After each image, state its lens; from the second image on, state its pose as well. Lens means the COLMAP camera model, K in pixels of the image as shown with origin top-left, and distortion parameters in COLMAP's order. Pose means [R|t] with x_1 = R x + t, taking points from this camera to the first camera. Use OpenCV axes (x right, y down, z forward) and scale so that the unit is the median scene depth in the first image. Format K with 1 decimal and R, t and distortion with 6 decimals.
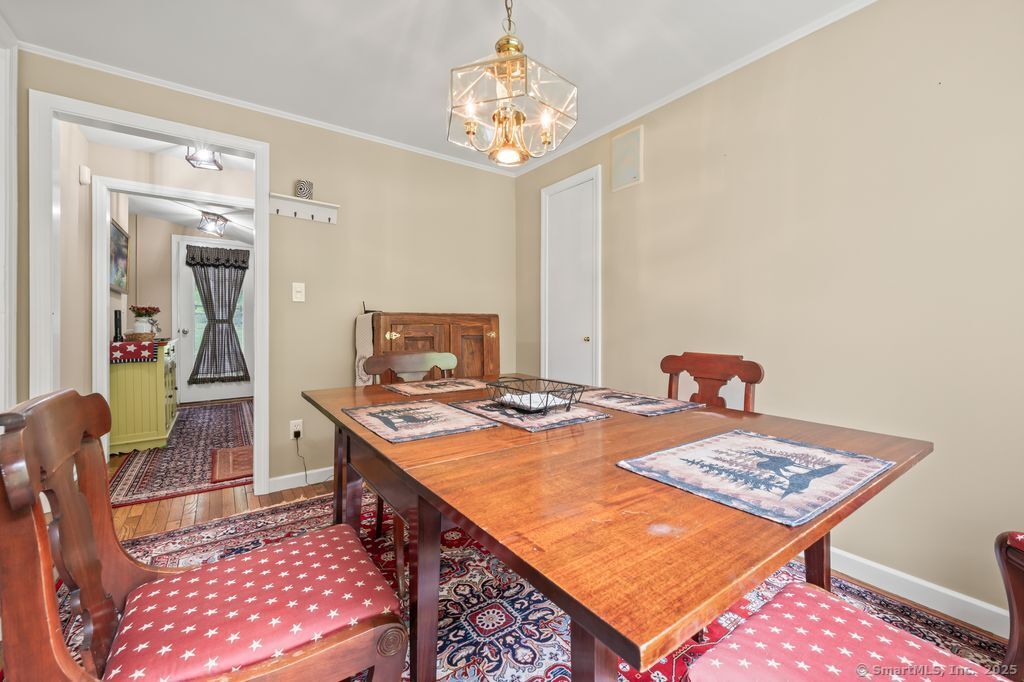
lens RADIAL K [[414.7, 0, 532.9], [0, 414.7, 320.5], [0, 0, 1]] dist [0.001282, 0.000103]
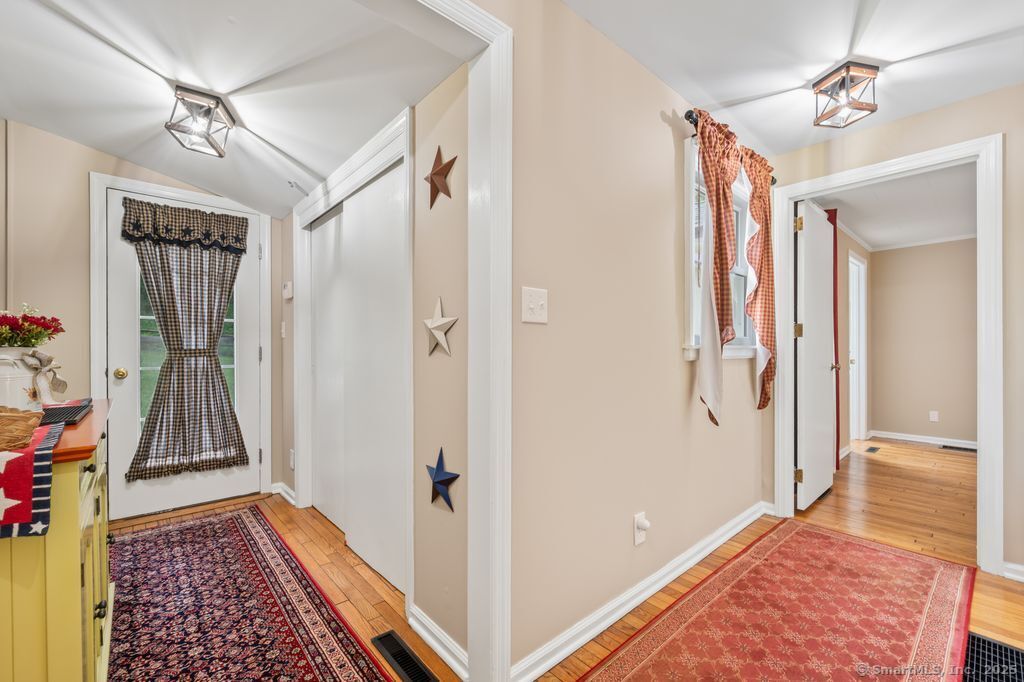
lens RADIAL K [[414.7, 0, 506.2], [0, 414.7, 345.8], [0, 0, 1]] dist [0.001282, 0.000103]
pose [[0.996674, 0.000264, 0.081493, -0.412505], [-0.000252, 1.000000, -0.000158, -0.006769], [-0.081493, 0.000137, 0.996674, 0.462015]]
